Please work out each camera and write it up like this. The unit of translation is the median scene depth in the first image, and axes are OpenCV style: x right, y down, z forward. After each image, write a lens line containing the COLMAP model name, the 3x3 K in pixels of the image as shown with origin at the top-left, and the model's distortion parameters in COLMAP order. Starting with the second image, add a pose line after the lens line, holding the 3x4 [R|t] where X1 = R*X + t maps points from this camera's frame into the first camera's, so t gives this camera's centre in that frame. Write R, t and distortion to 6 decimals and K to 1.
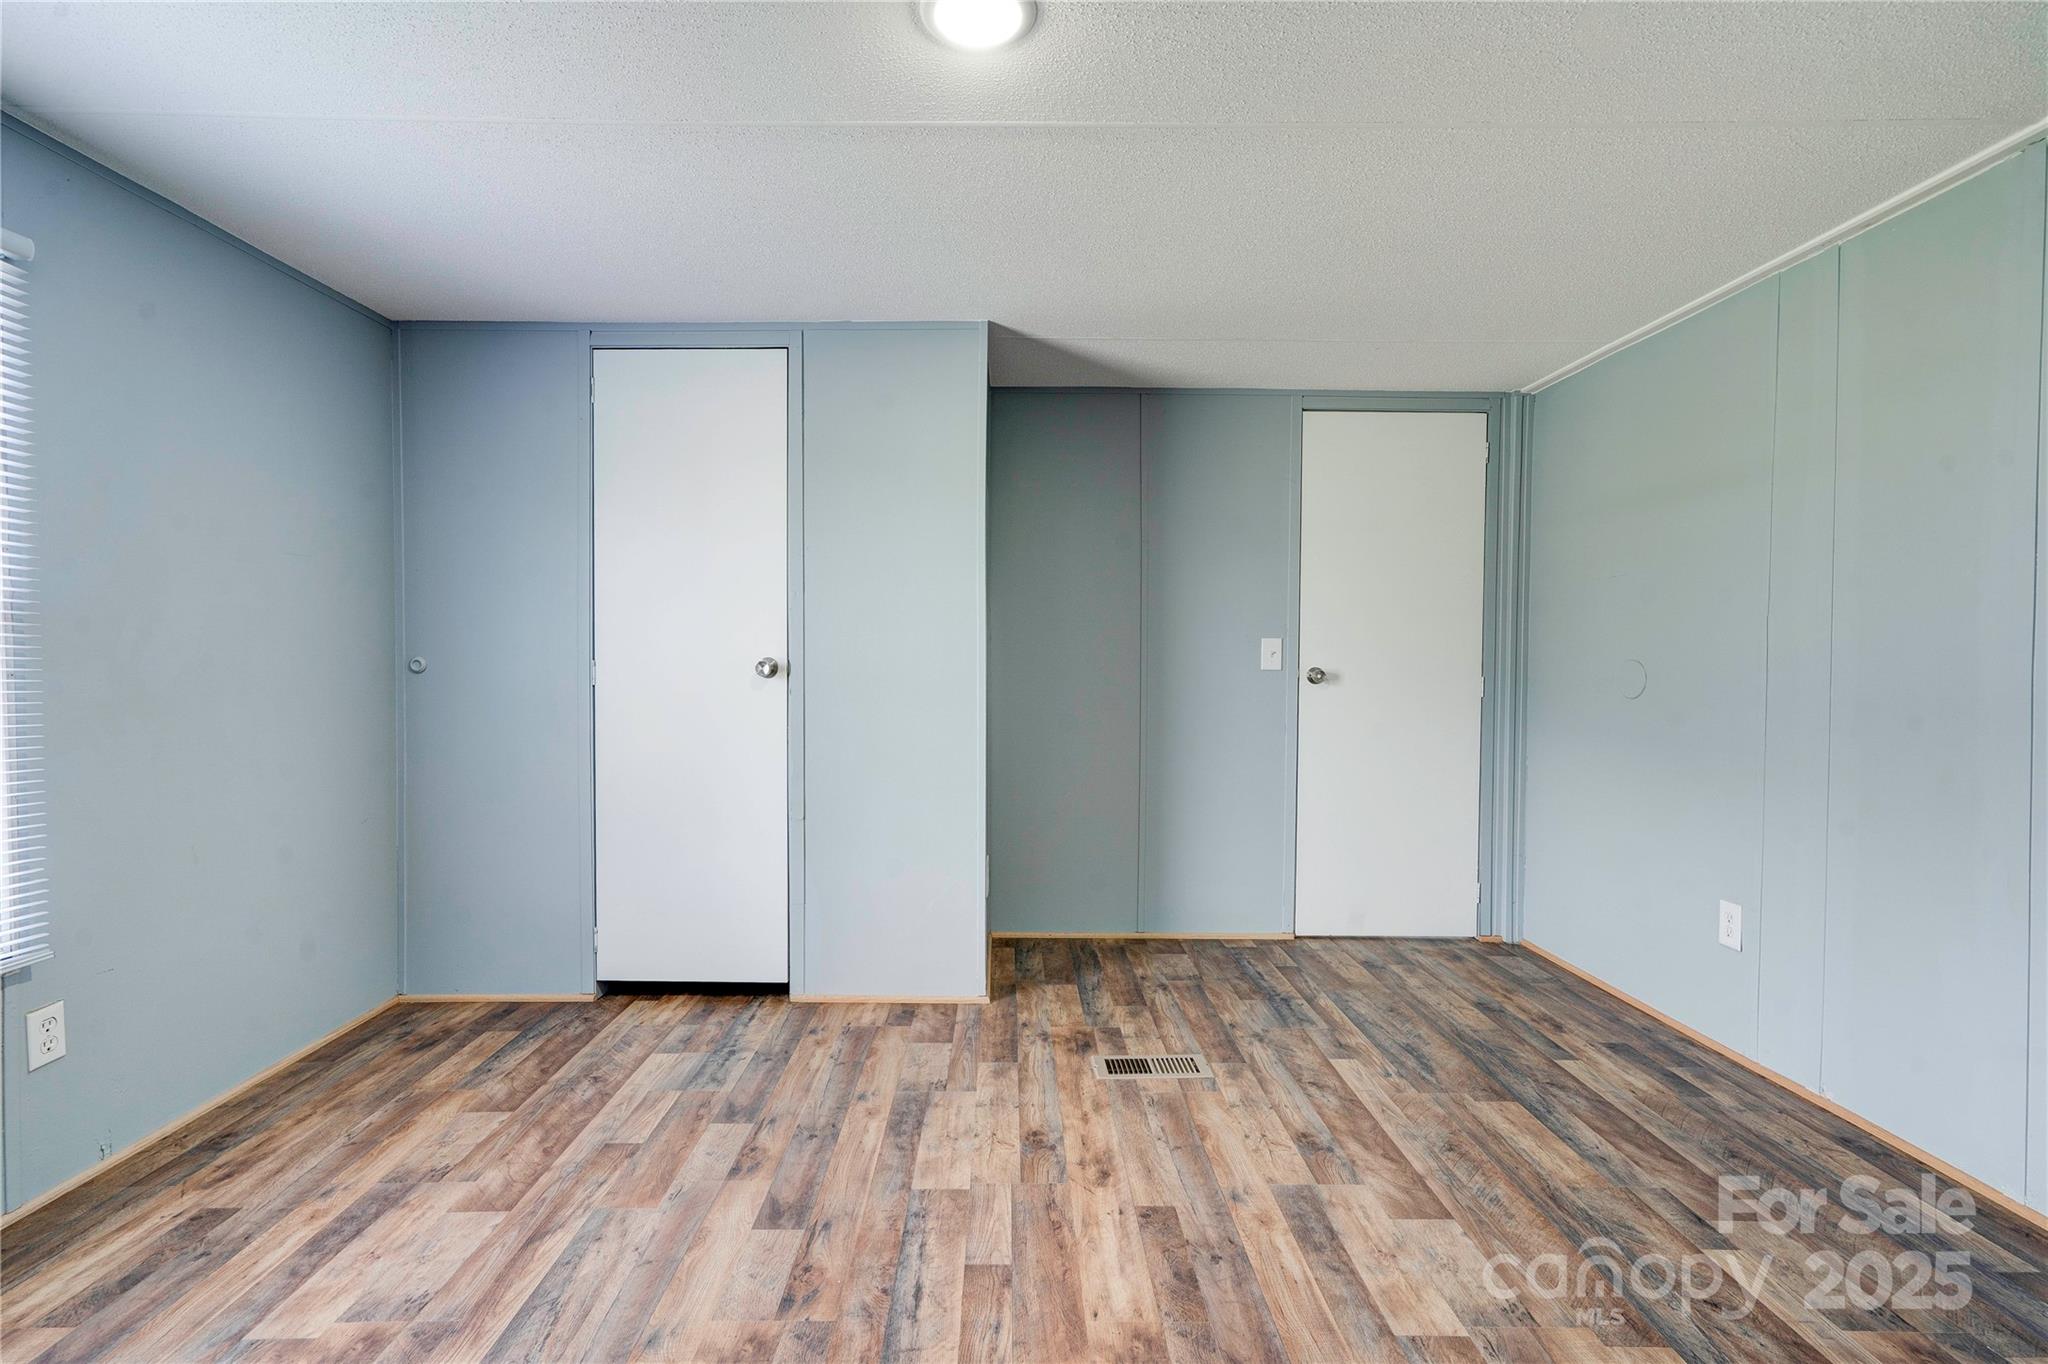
lens RADIAL K [[929.1, 0, 1011.0], [0, 929.1, 680.8], [0, 0, 1]] dist [0.003153, 0.001068]
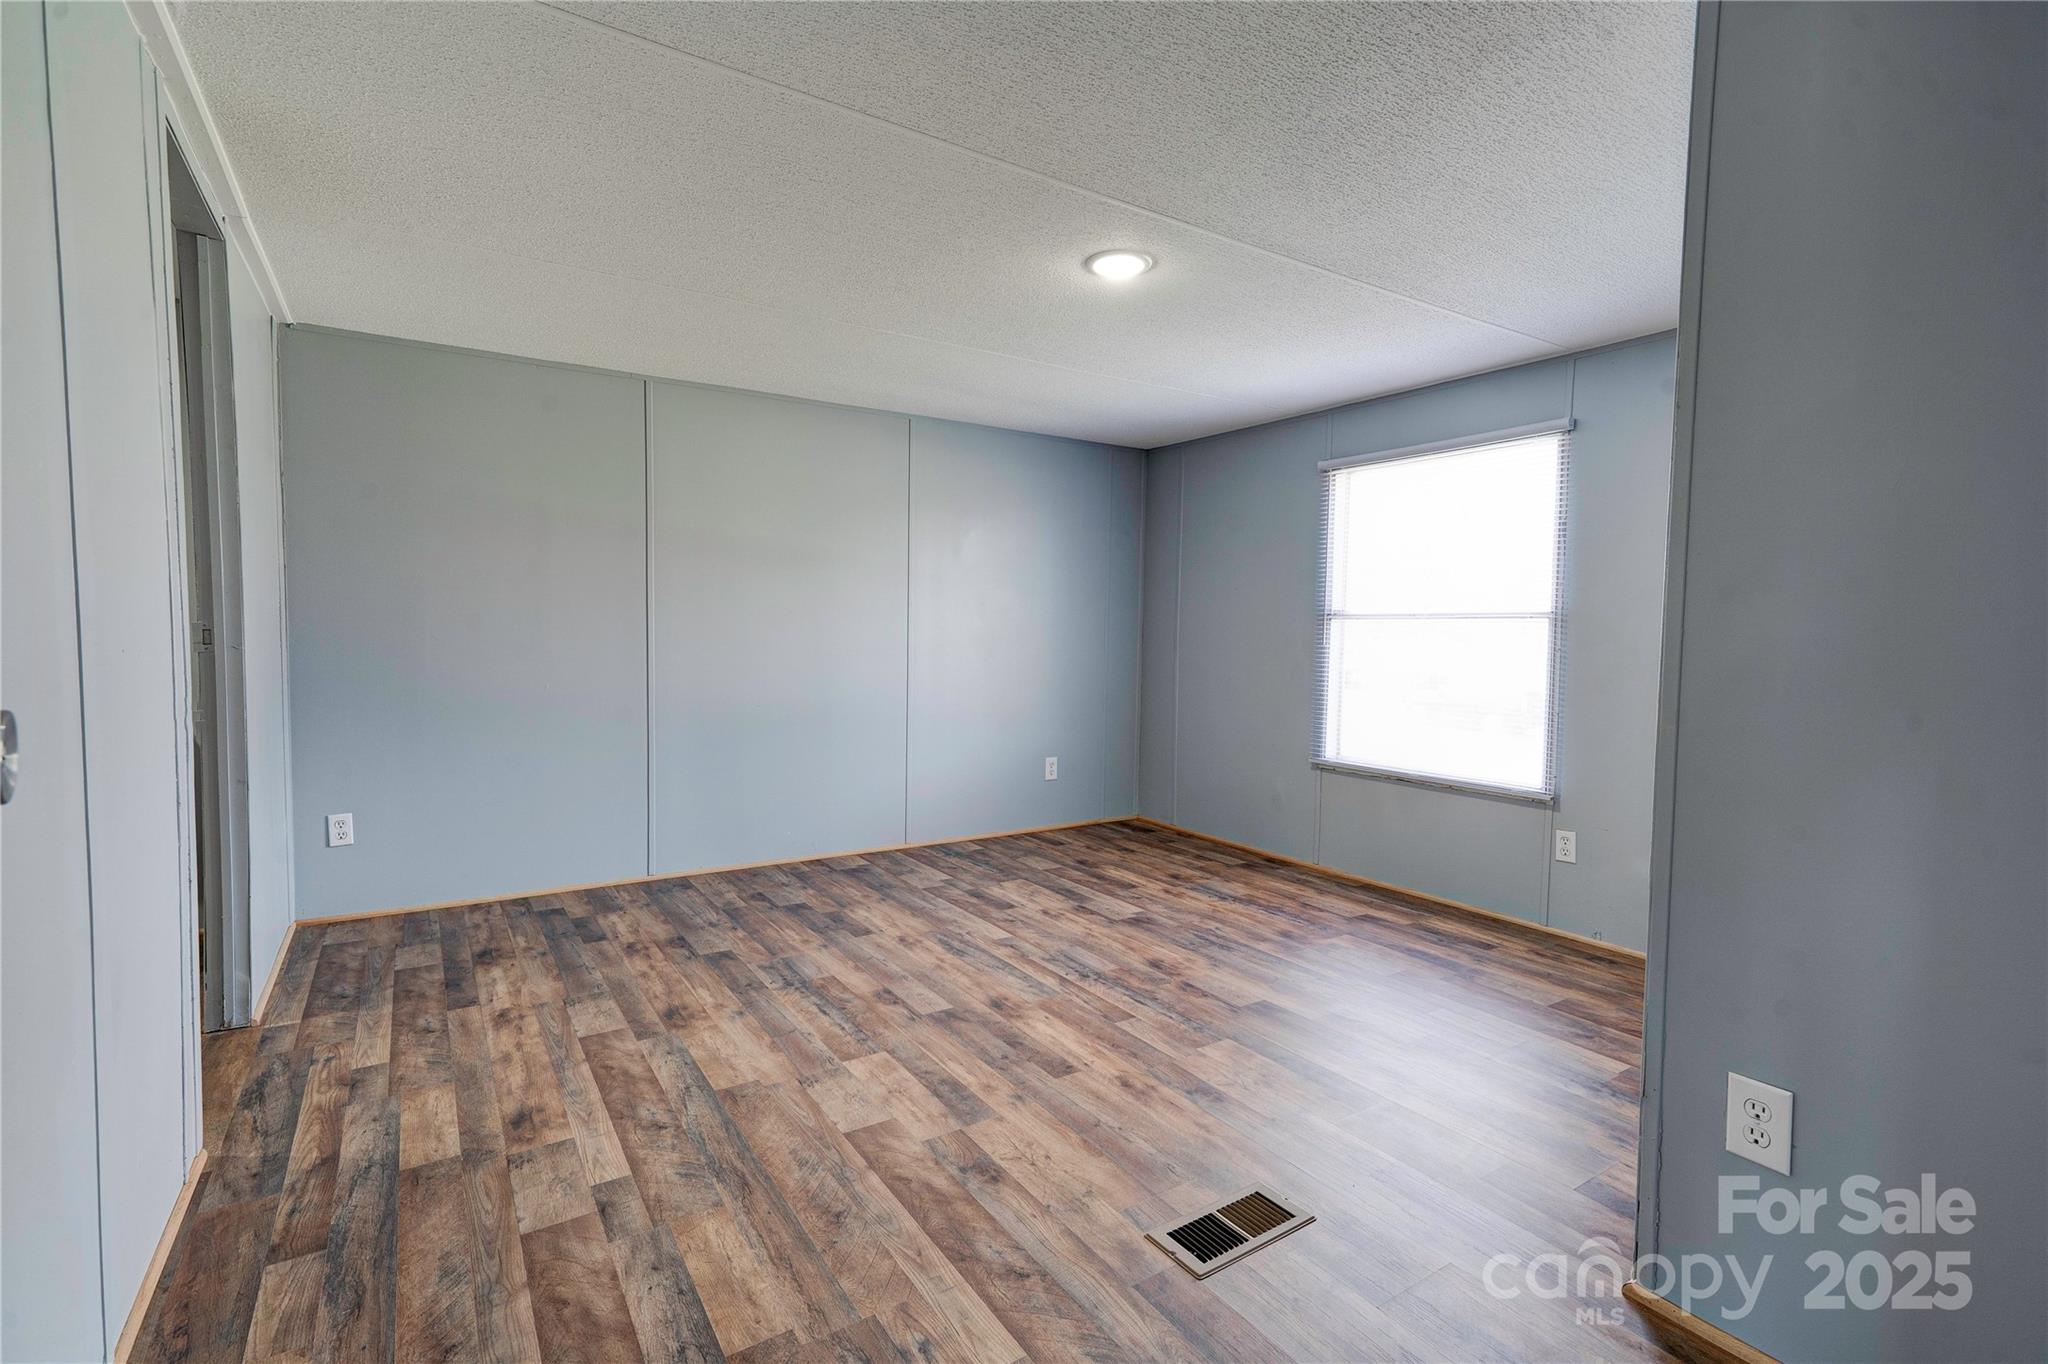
lens RADIAL K [[929.1, 0, 1011.0], [0, 929.1, 680.8], [0, 0, 1]] dist [0.003153, 0.001068]
pose [[-0.842363, 0.014415, -0.538718, 0.861320], [-0.030505, 0.996764, 0.074371, -0.046594], [0.538047, 0.079081, -0.839197, 1.916609]]
